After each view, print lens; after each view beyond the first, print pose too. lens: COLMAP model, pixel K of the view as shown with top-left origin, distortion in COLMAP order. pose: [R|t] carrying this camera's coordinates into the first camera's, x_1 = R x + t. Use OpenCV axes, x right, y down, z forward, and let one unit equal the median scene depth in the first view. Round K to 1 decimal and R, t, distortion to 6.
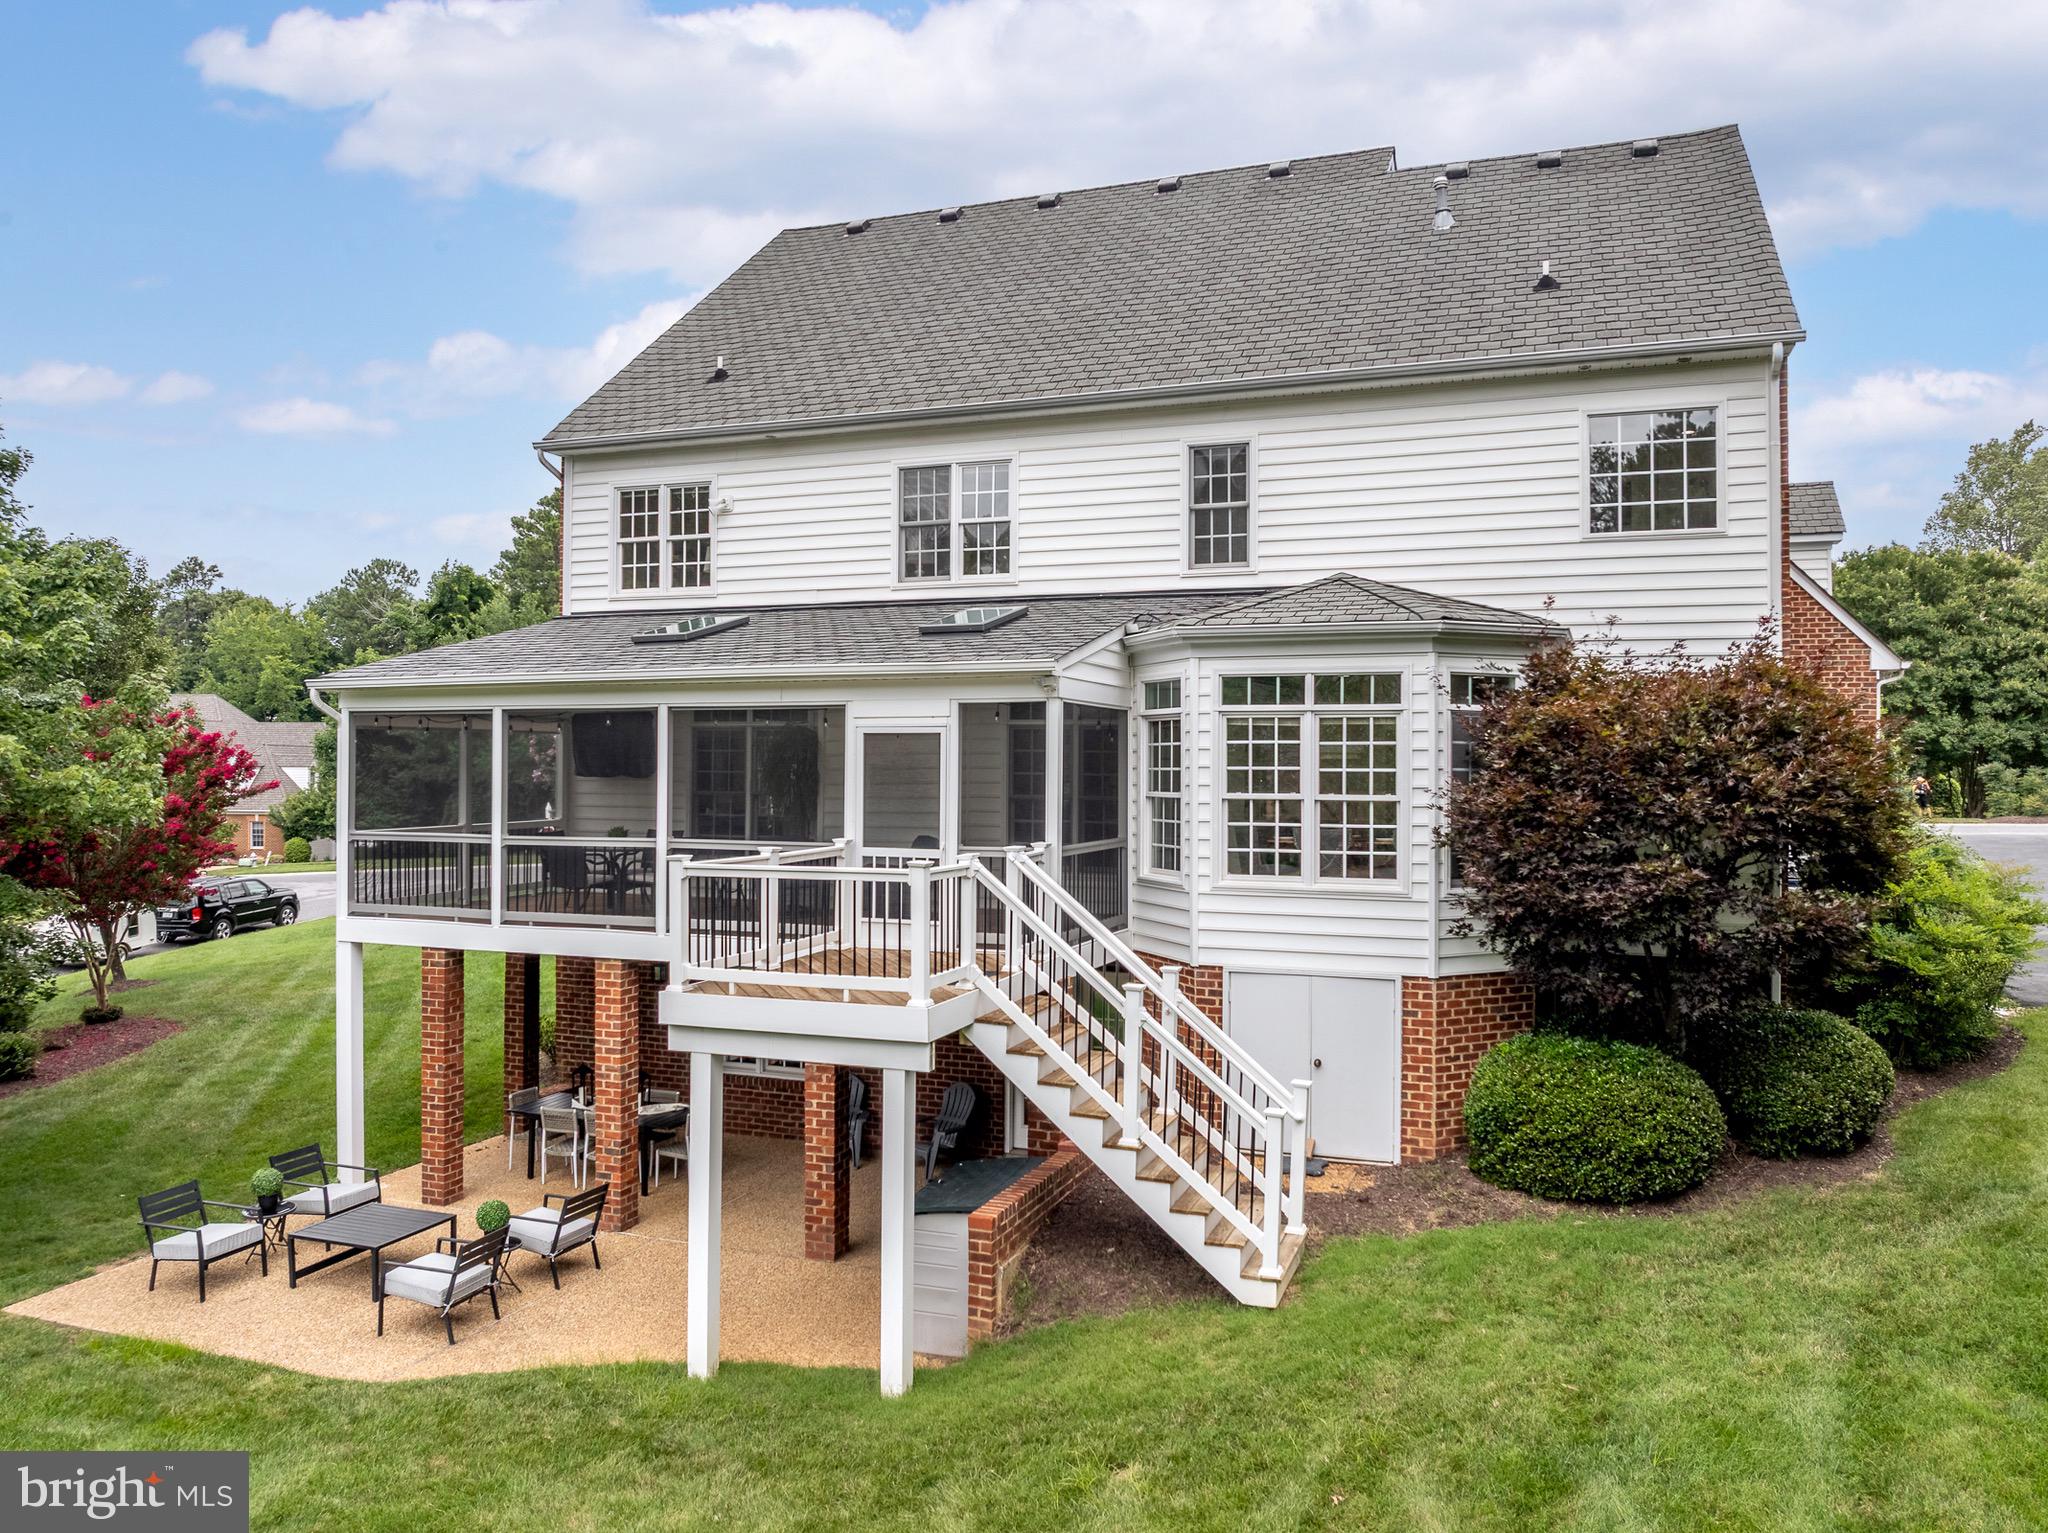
lens RADIAL K [[1461.9, 0, 1024.0], [0, 1461.9, 766.5], [0, 0, 1]] dist [-0.047627, -0.001521]
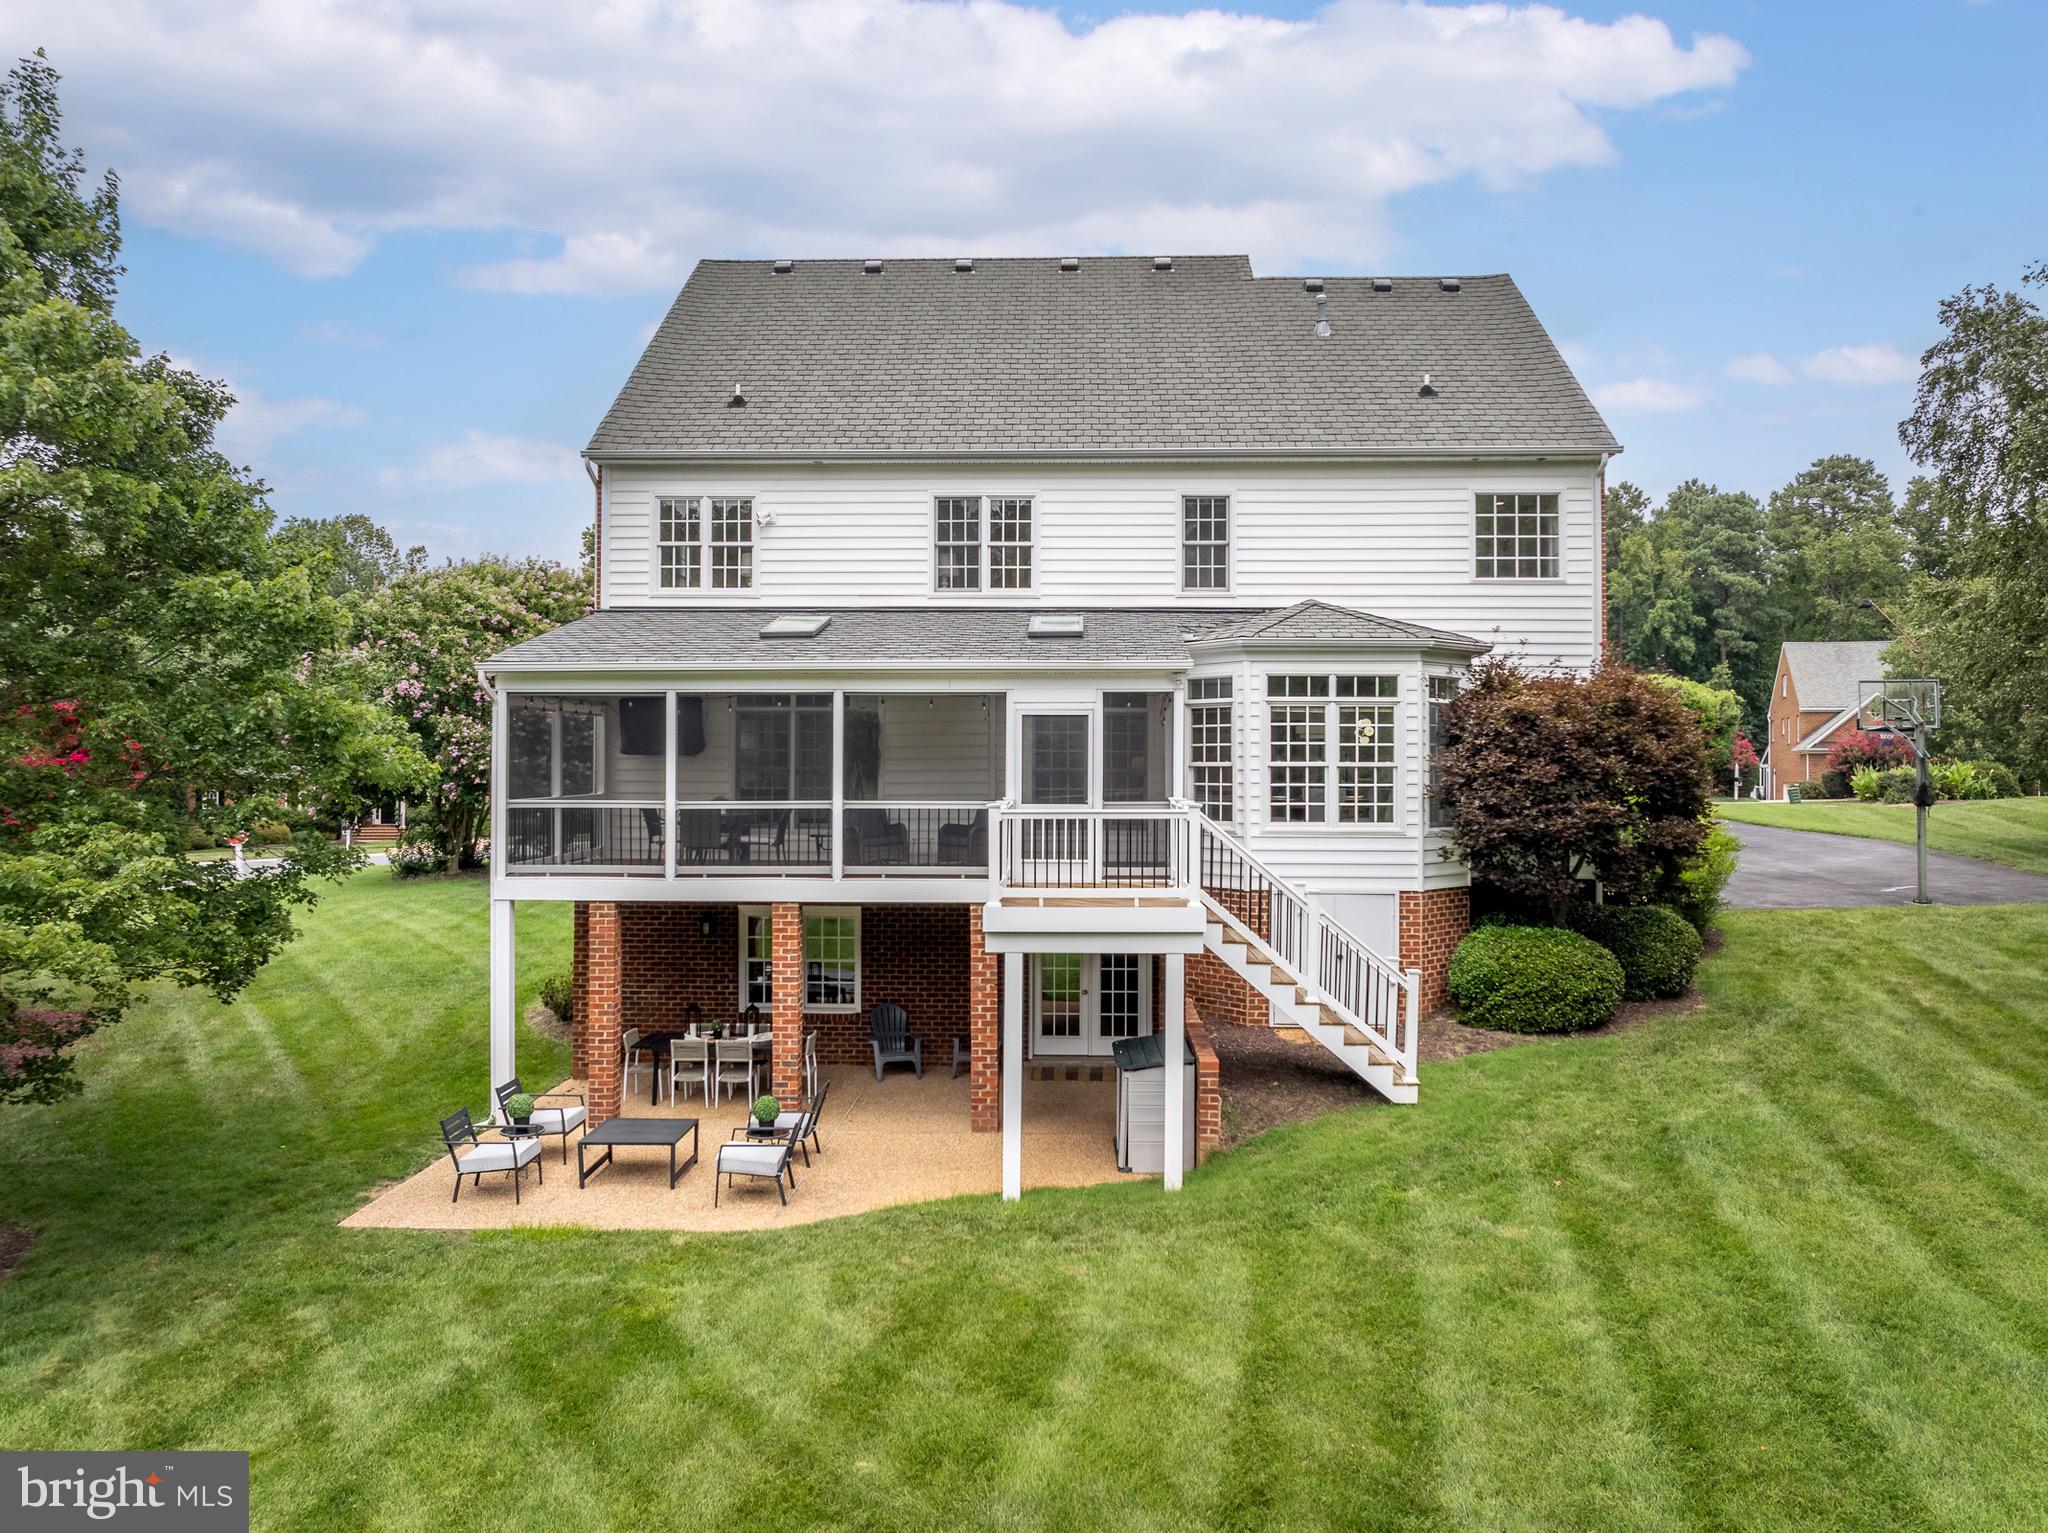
lens RADIAL K [[1461.9, 0, 1024.0], [0, 1461.9, 766.5], [0, 0, 1]] dist [-0.047627, -0.001521]
pose [[0.948582, -0.001569, 0.316527, -0.507732], [0.001181, 0.999998, 0.001418, 0.020452], [-0.316528, -0.000971, 0.948583, -0.209705]]
